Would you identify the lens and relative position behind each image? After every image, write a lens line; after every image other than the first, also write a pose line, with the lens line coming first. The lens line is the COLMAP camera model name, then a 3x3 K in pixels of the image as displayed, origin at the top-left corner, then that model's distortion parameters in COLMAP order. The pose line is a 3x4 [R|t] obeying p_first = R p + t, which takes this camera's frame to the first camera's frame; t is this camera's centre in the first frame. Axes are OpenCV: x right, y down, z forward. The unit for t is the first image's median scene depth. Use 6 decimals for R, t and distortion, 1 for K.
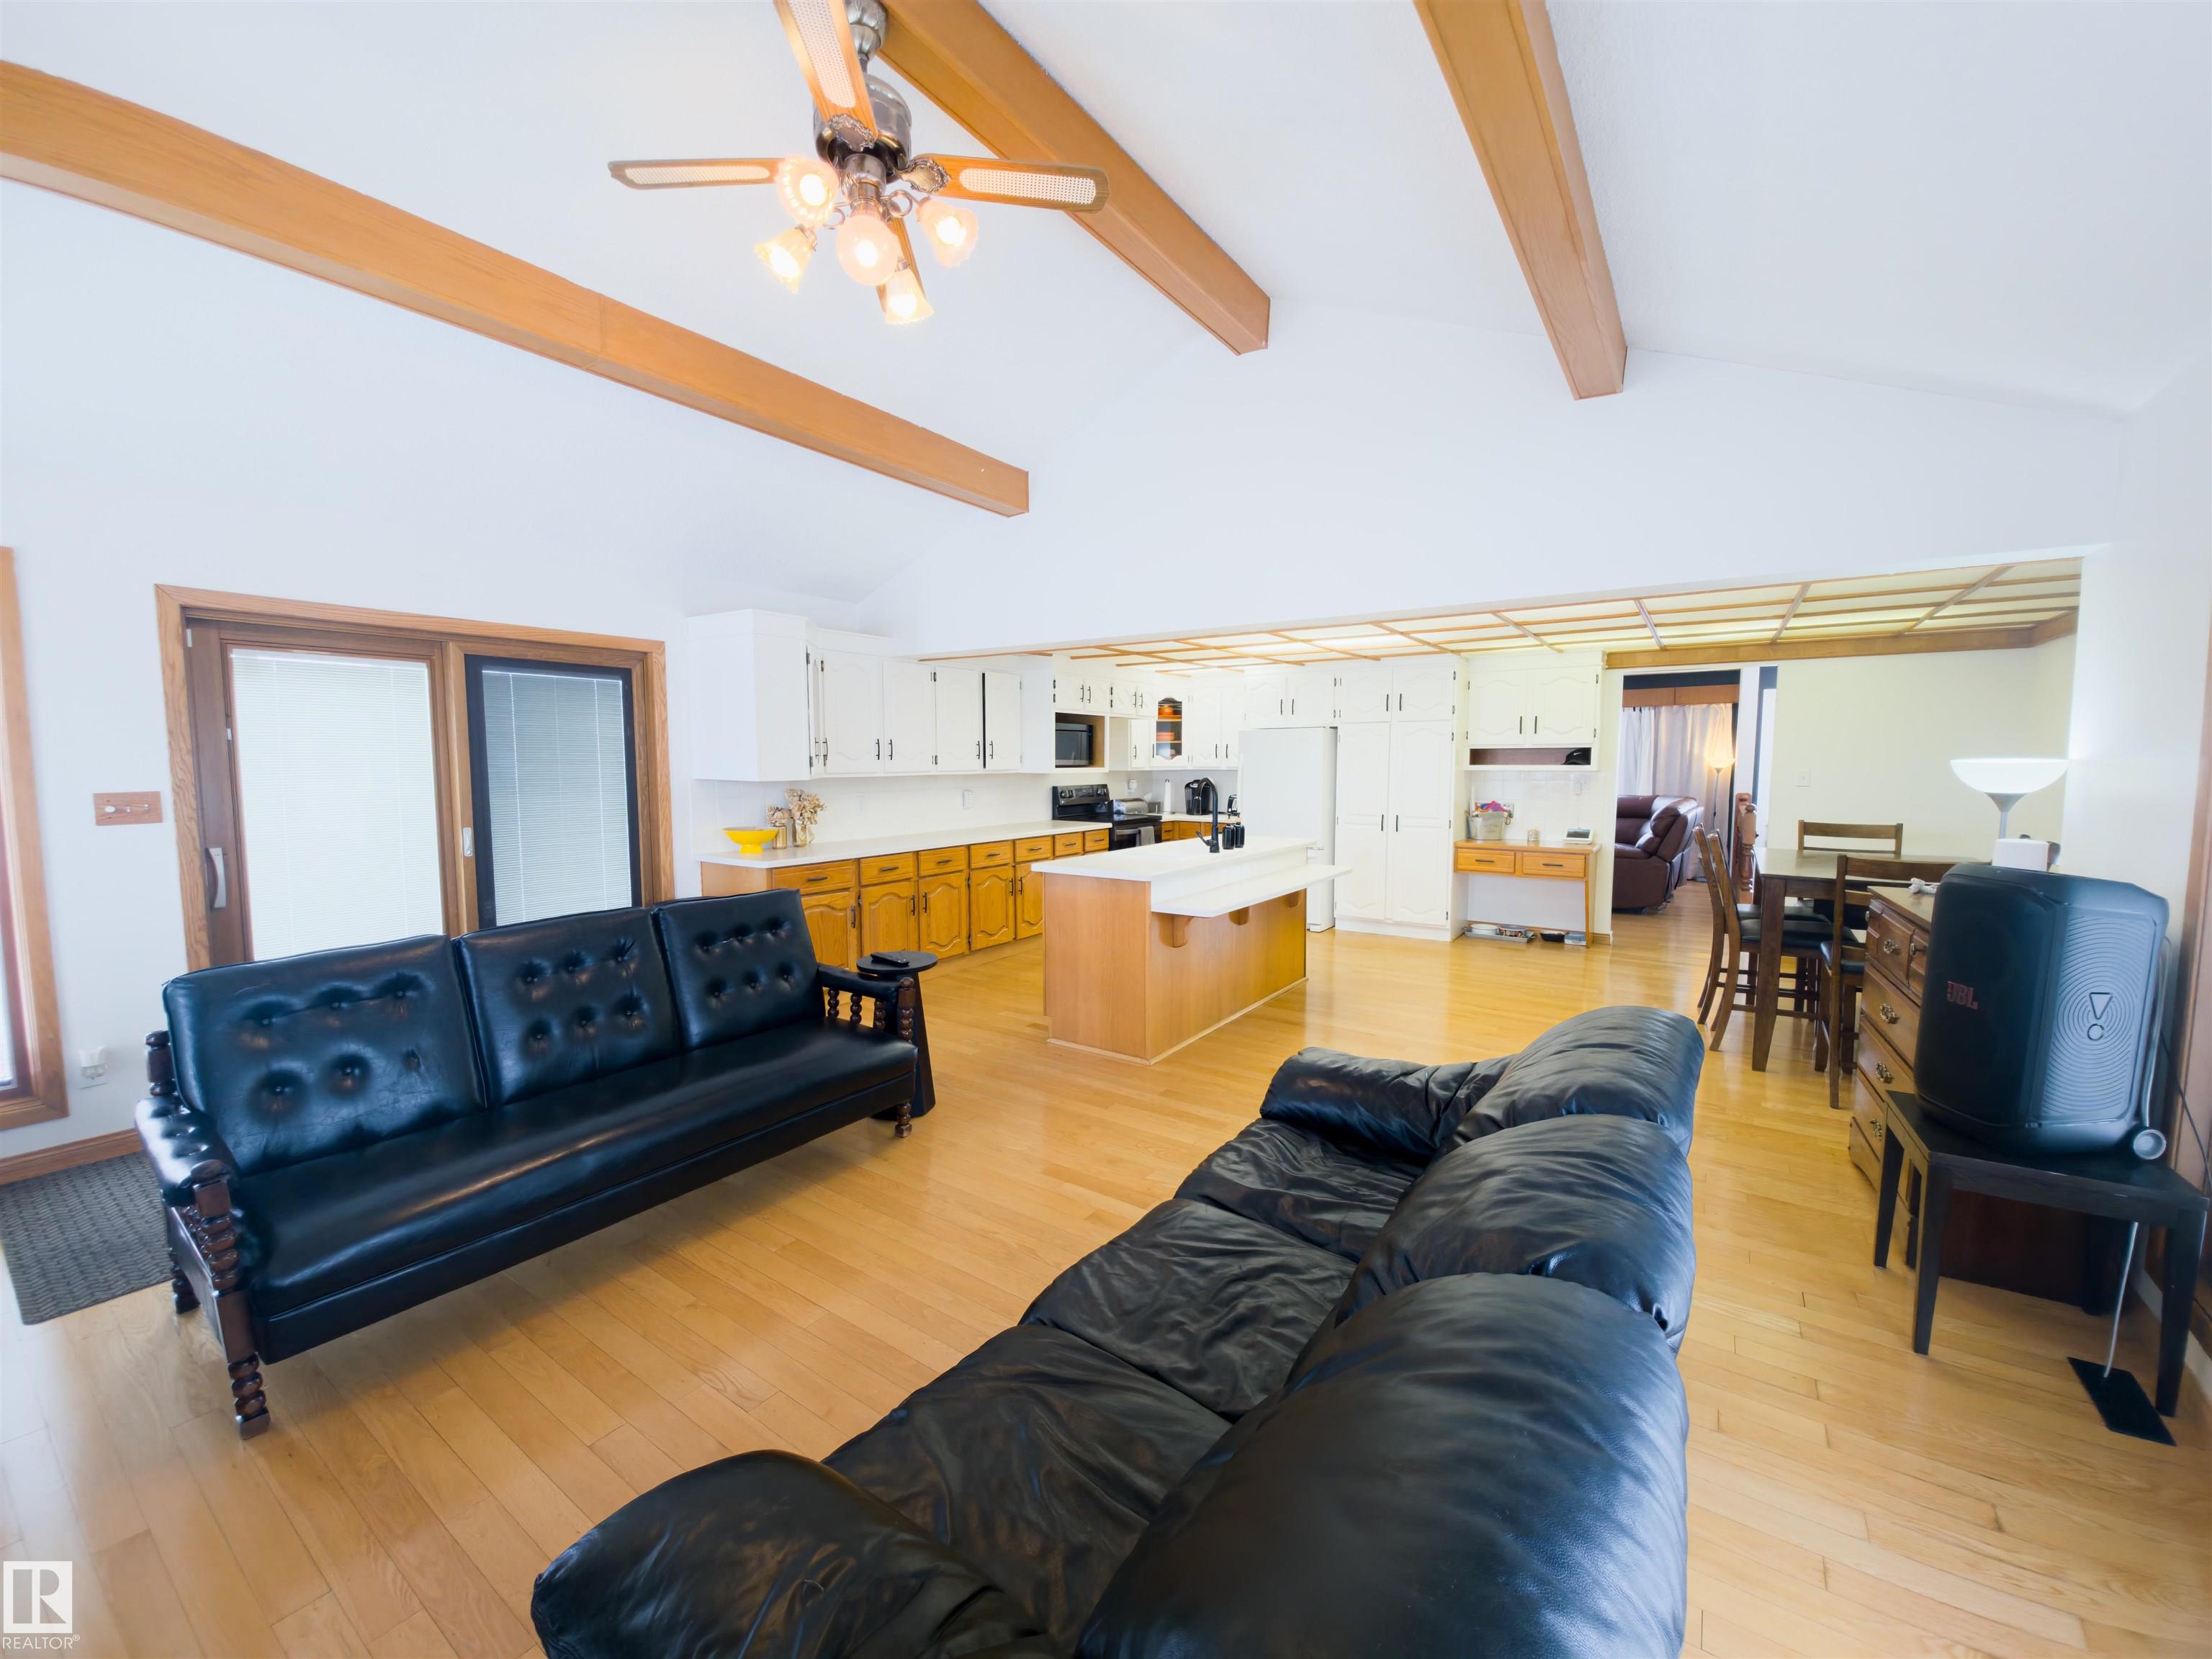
lens RADIAL K [[899.1, 0, 1090.9], [0, 899.1, 821.5], [0, 0, 1]] dist [-0.001551, -0.003243]
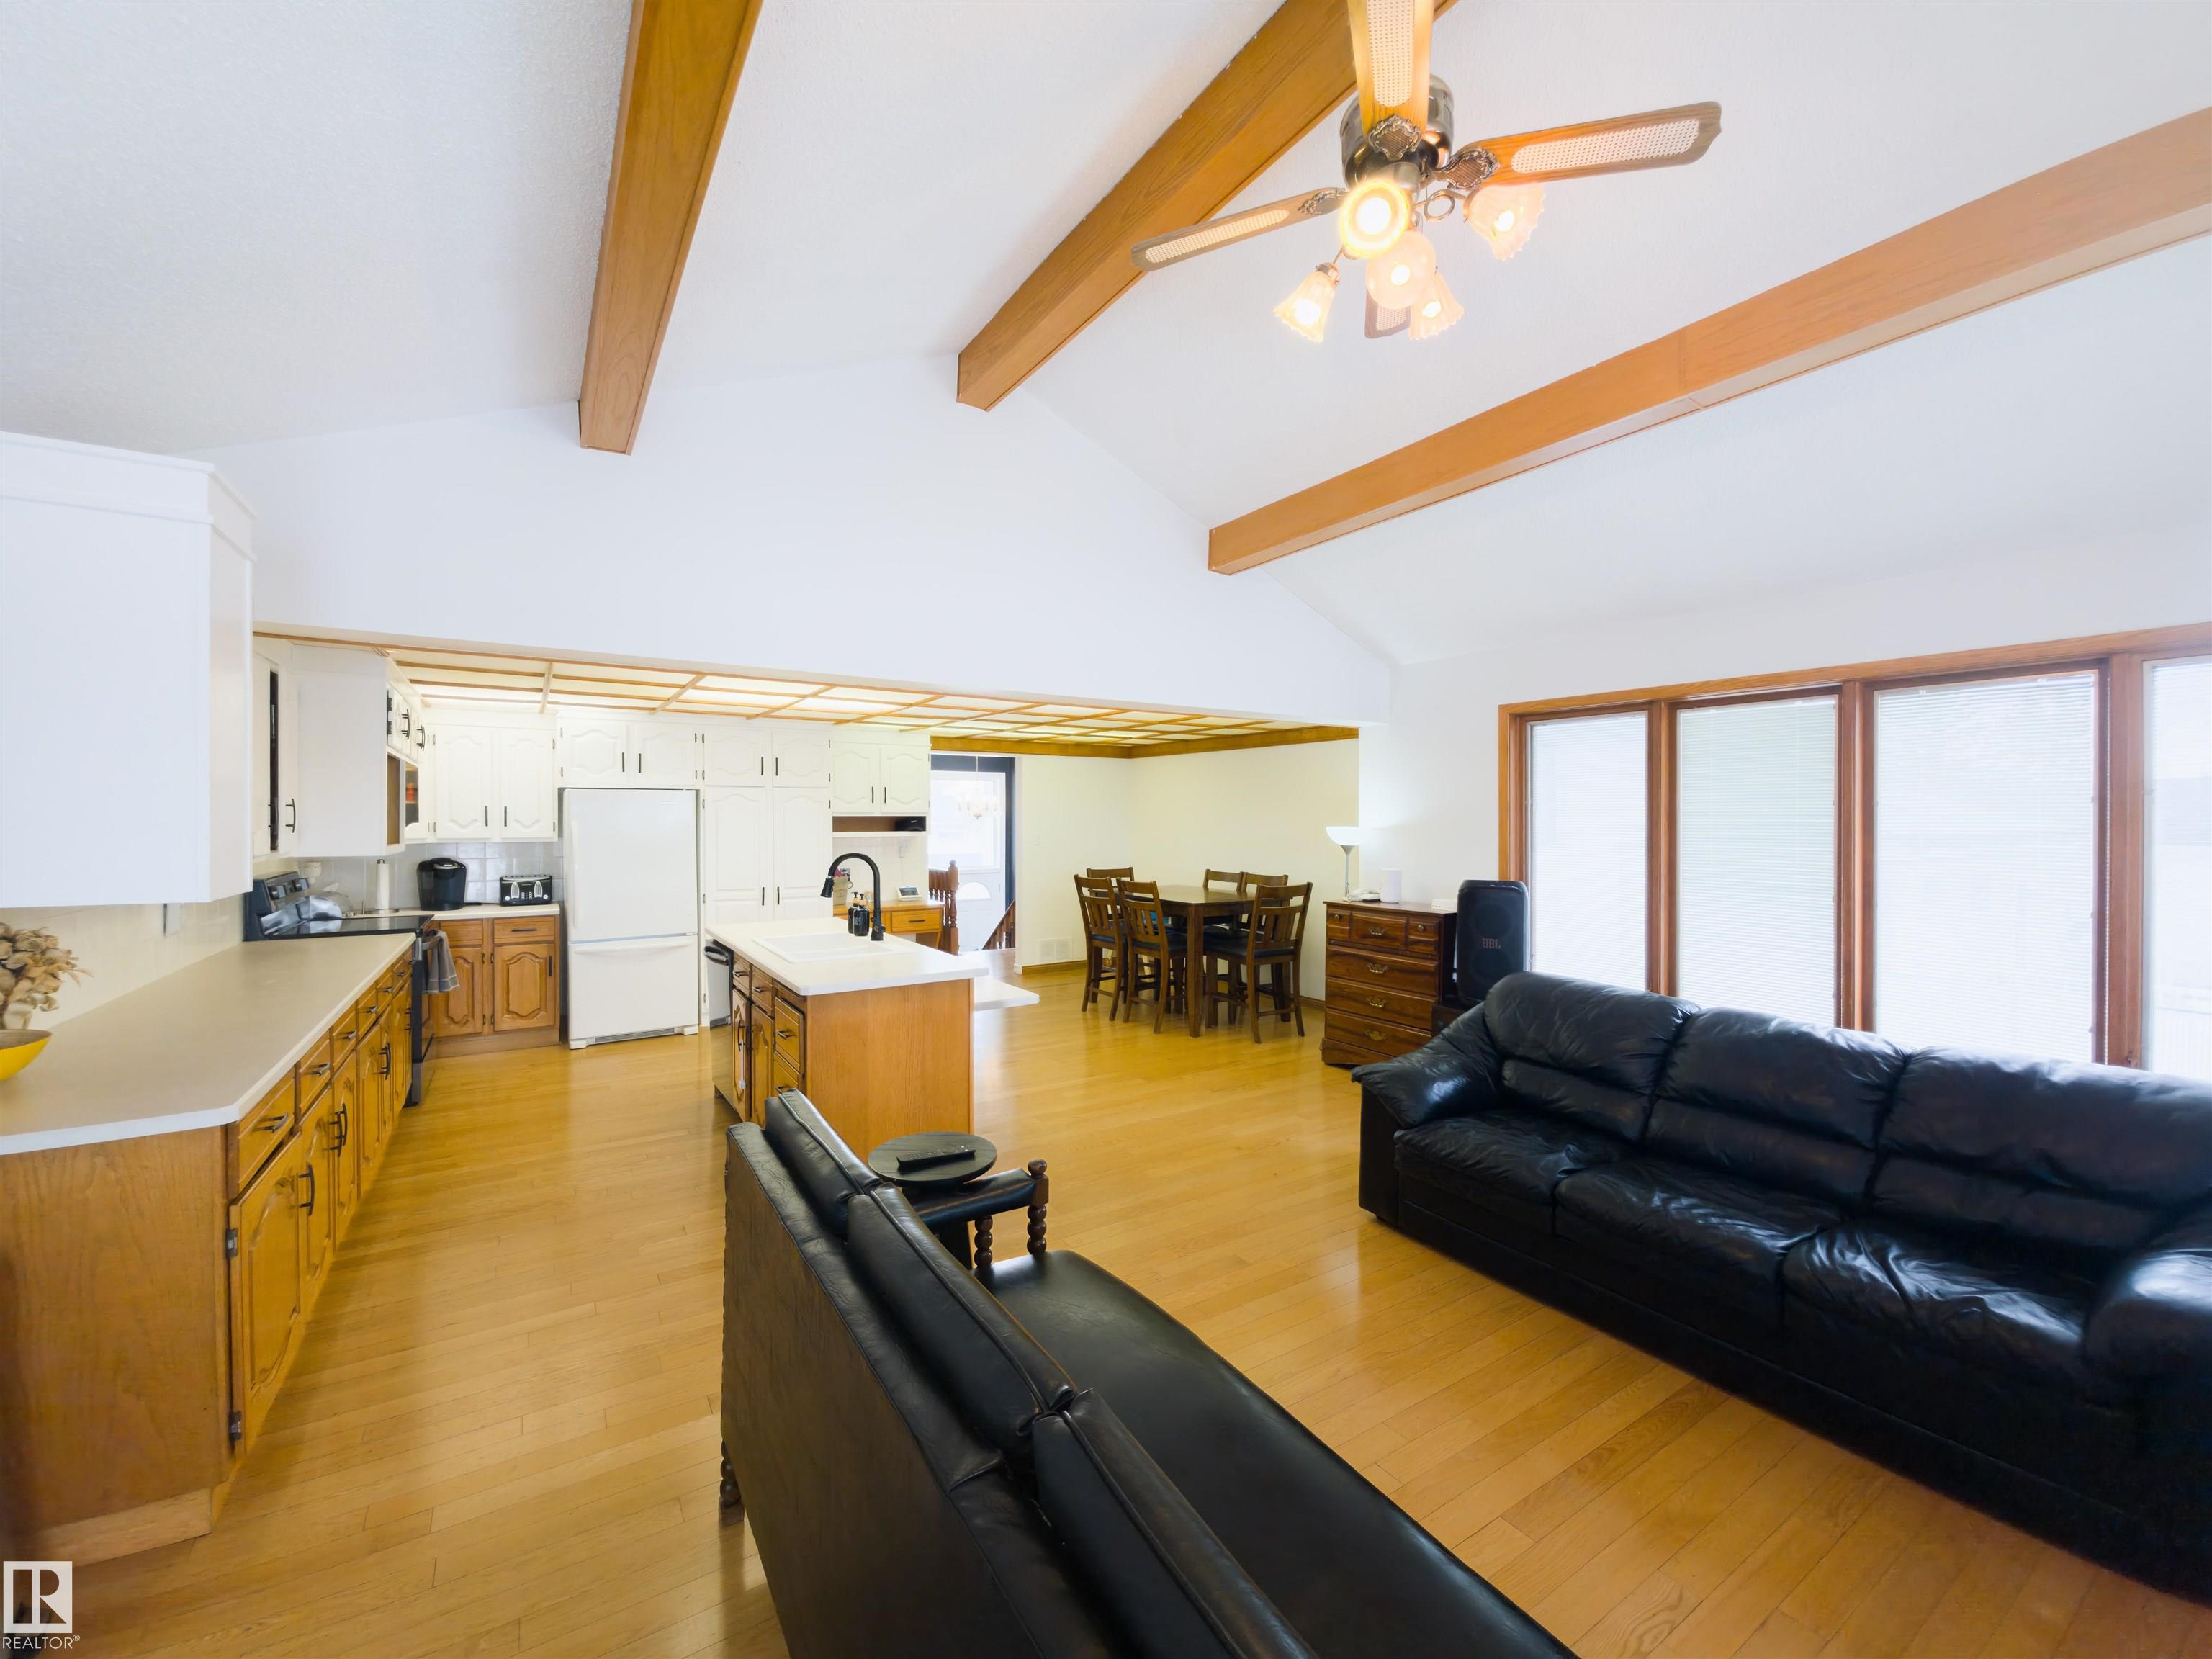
lens RADIAL K [[899.1, 0, 1103.8], [0, 899.1, 843.1], [0, 0, 1]] dist [-0.001551, -0.003243]
pose [[0.366046, -0.023543, 0.930299, -0.501435], [0.065484, 0.997853, -0.000514, -0.036443], [-0.928290, 0.061108, 0.366802, 0.414285]]
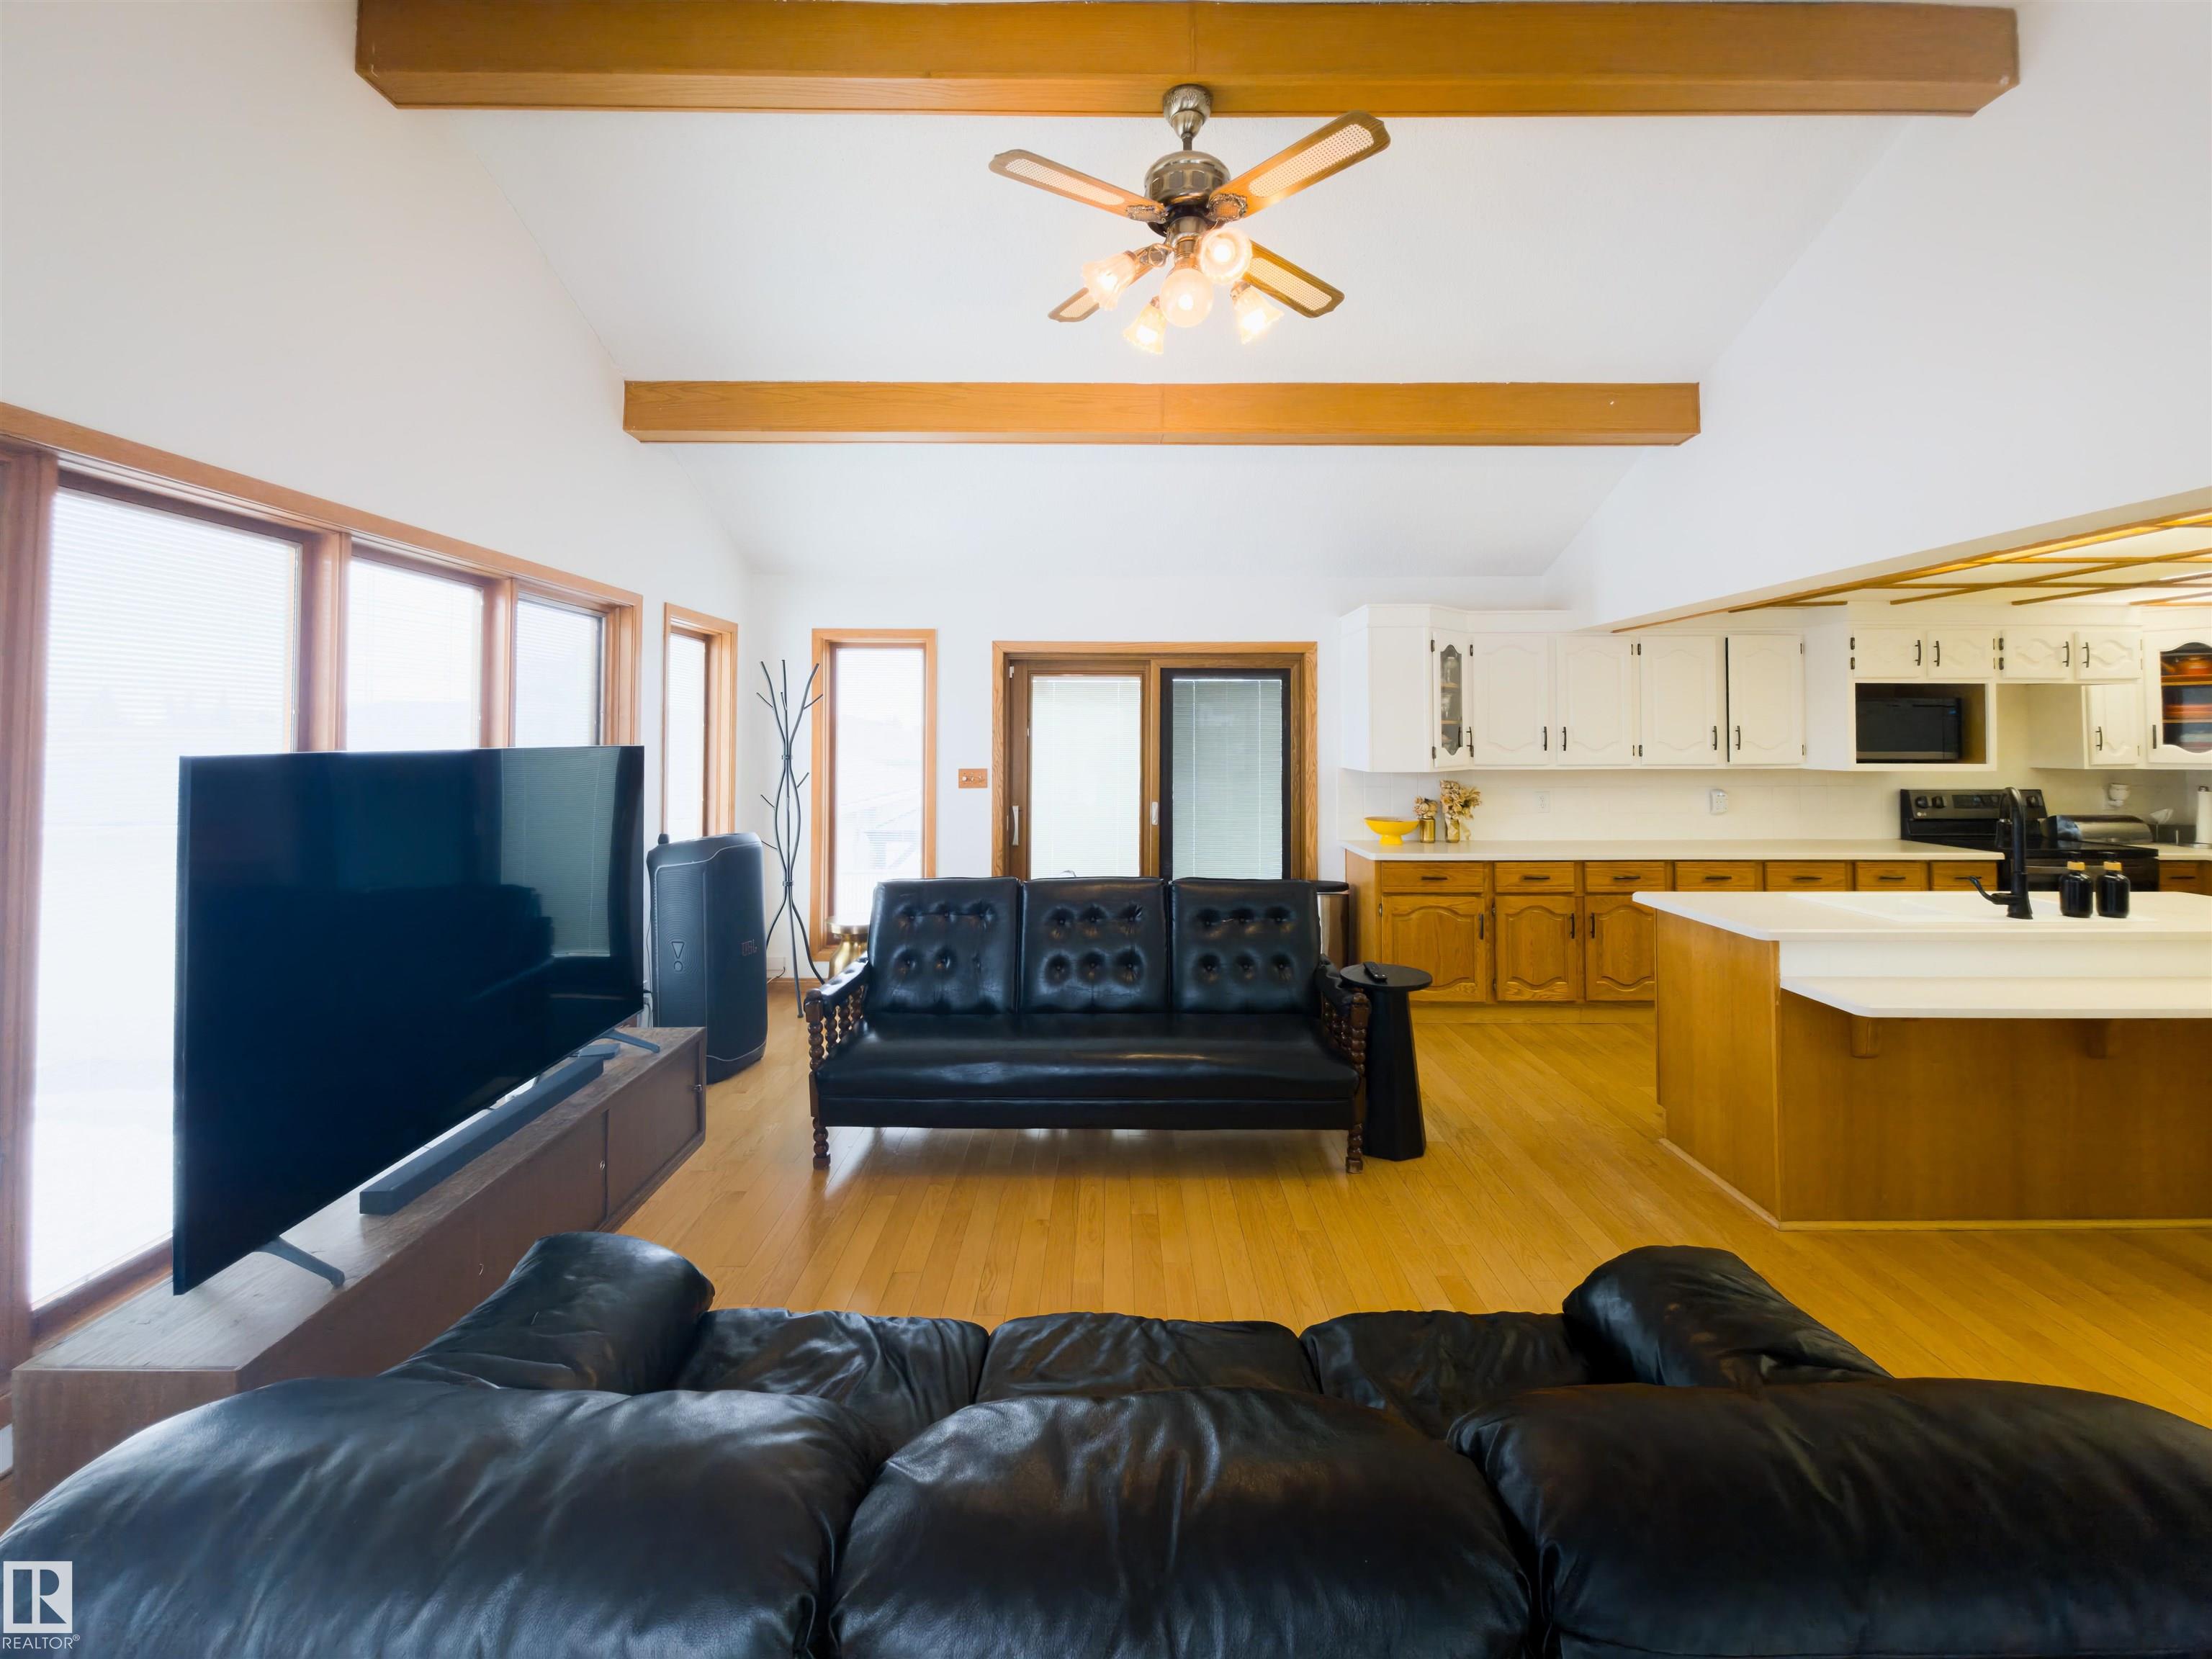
lens RADIAL K [[899.1, 0, 1071.1], [0, 899.1, 707.4], [0, 0, 1]] dist [-0.001551, -0.003243]
pose [[0.553404, -0.029134, -0.832404, 0.240367], [-0.058661, 0.995543, -0.073843, -0.019312], [0.830845, 0.089695, 0.549228, 0.136447]]
